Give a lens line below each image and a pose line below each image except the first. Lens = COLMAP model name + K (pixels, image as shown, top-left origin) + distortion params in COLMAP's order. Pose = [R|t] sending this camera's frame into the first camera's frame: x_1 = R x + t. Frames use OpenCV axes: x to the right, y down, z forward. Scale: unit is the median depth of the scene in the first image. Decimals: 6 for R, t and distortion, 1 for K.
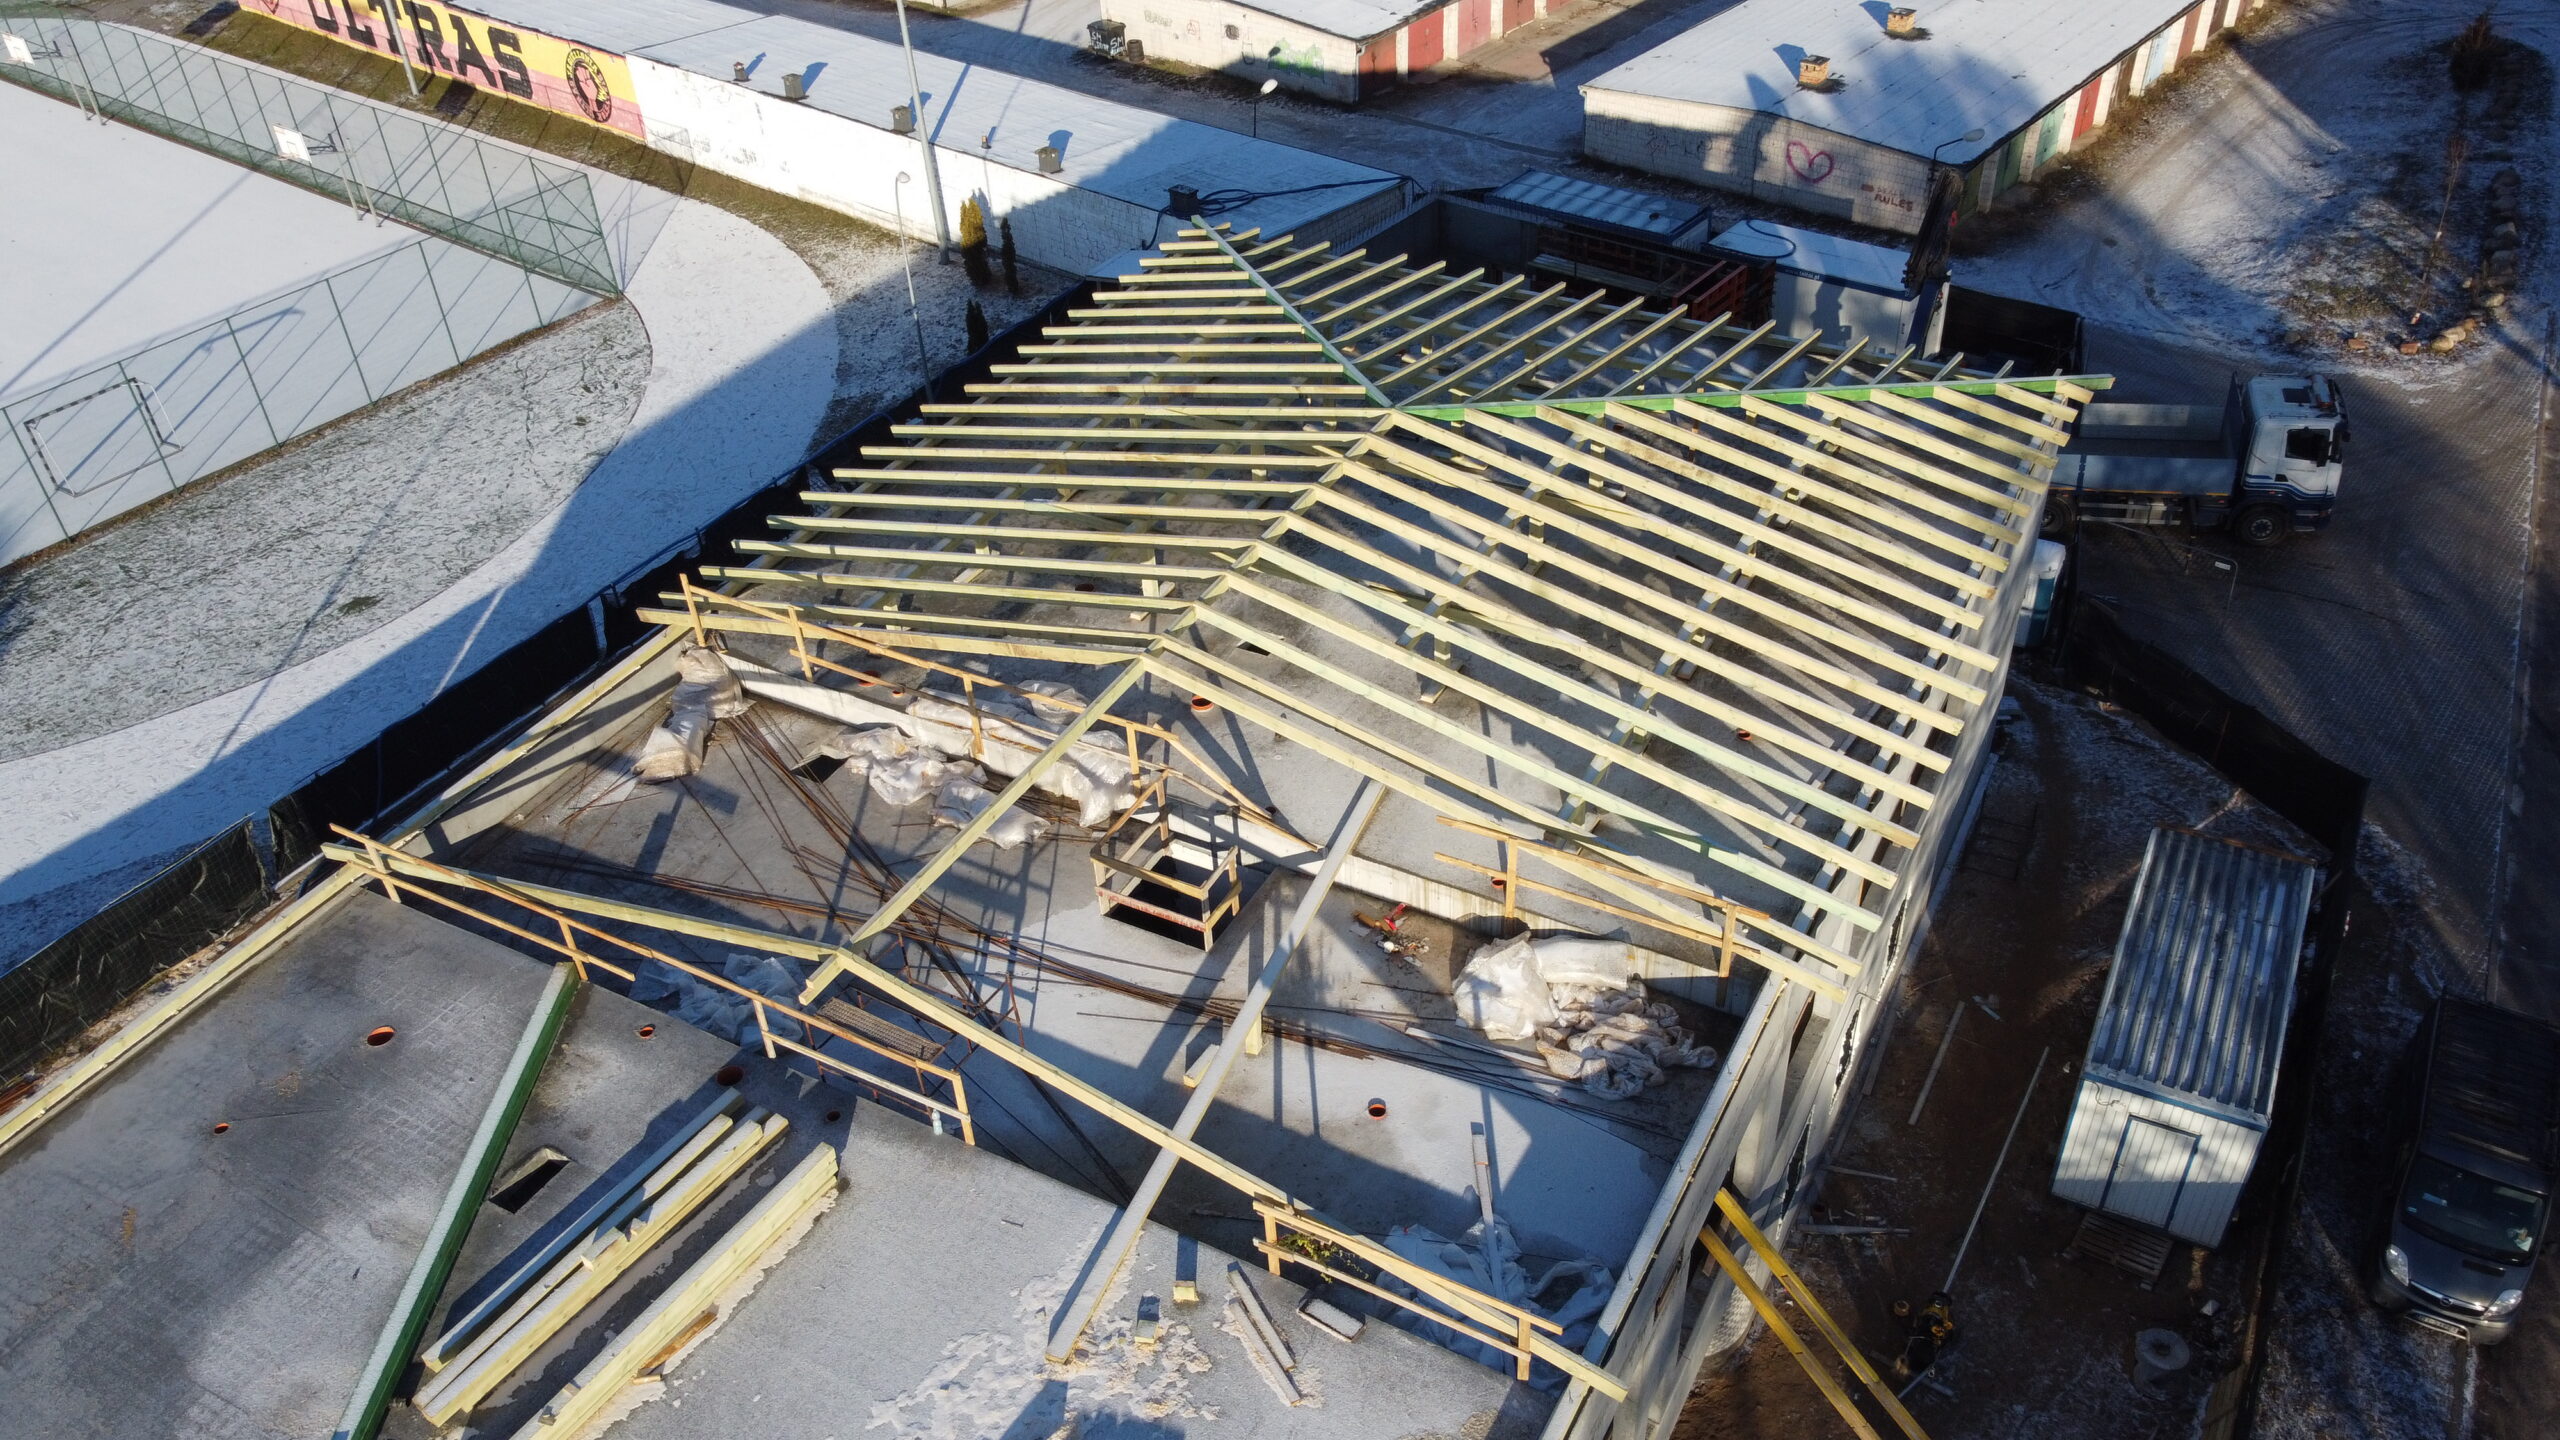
lens RADIAL K [[1949.7, 0, 1273.5], [0, 1949.7, 729.1], [0, 0, 1]] dist [0.003078, -0.007738]
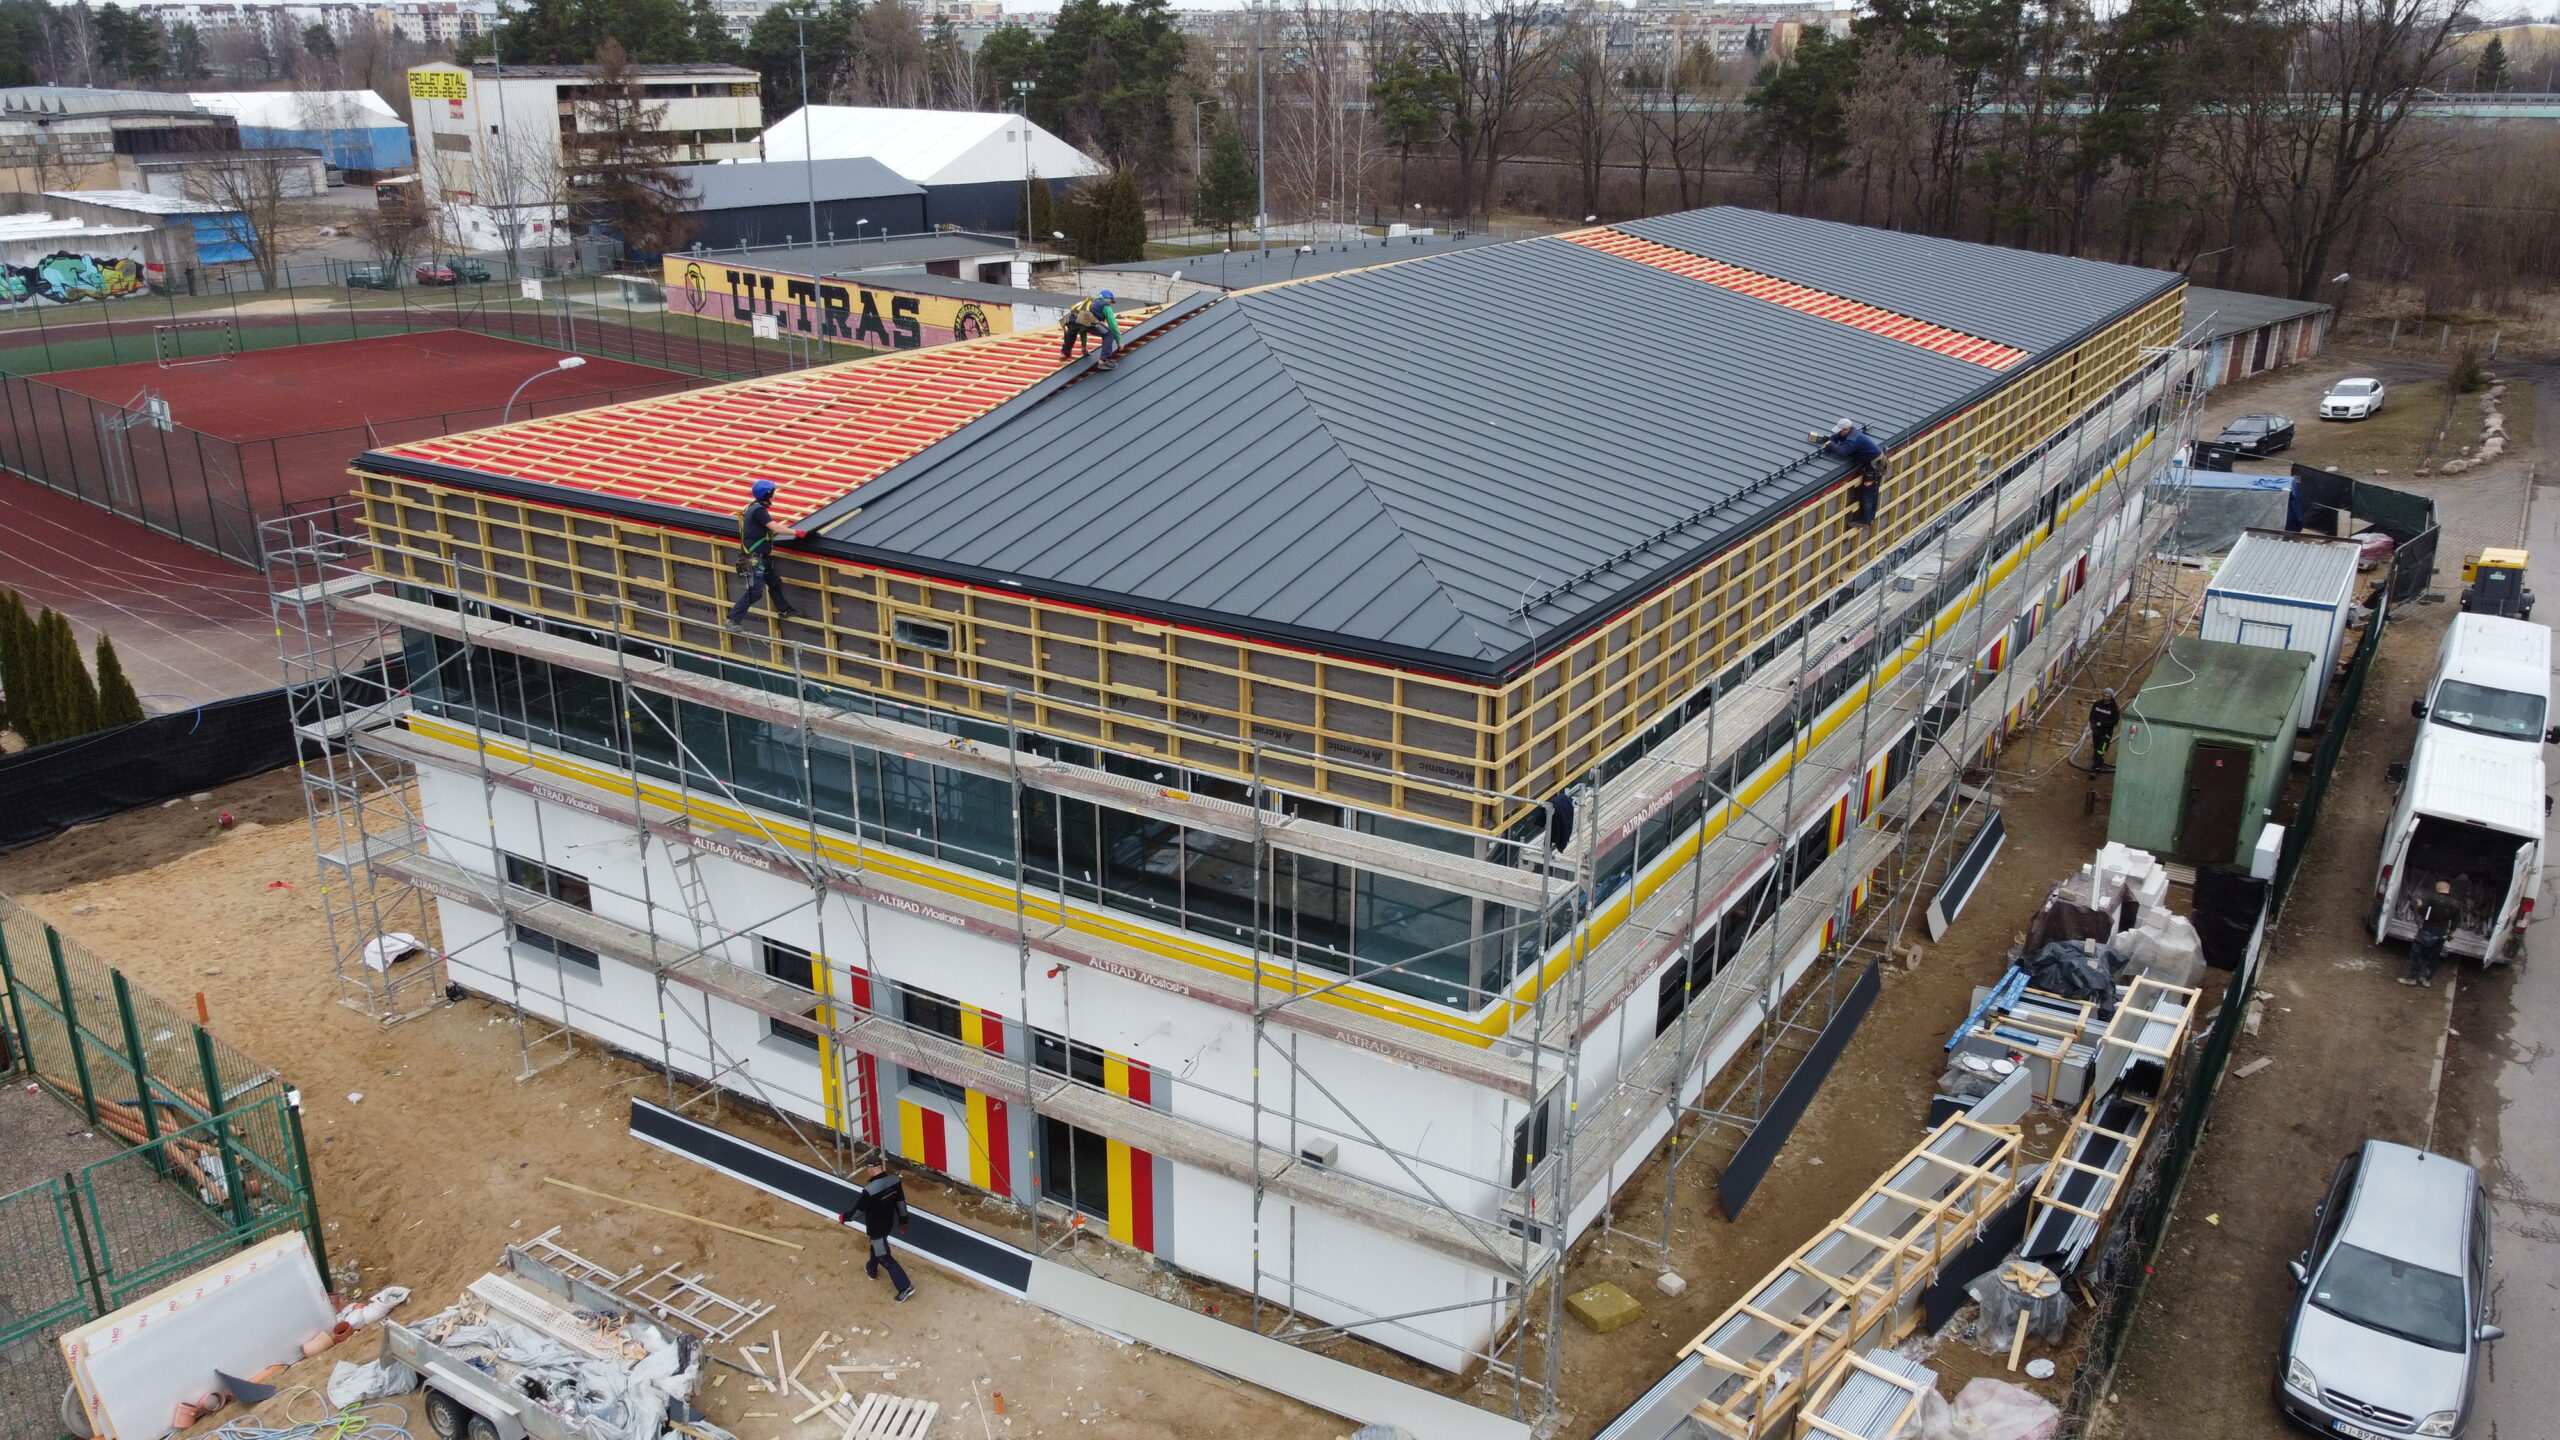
lens RADIAL K [[1949.7, 0, 1271.4], [0, 1949.7, 739.3], [0, 0, 1]] dist [0.003078, -0.007738]
pose [[0.996489, 0.070979, -0.044413, -0.146842], [-0.080964, 0.952044, -0.295055, 0.531915], [0.021341, 0.297615, 0.954447, -0.259932]]
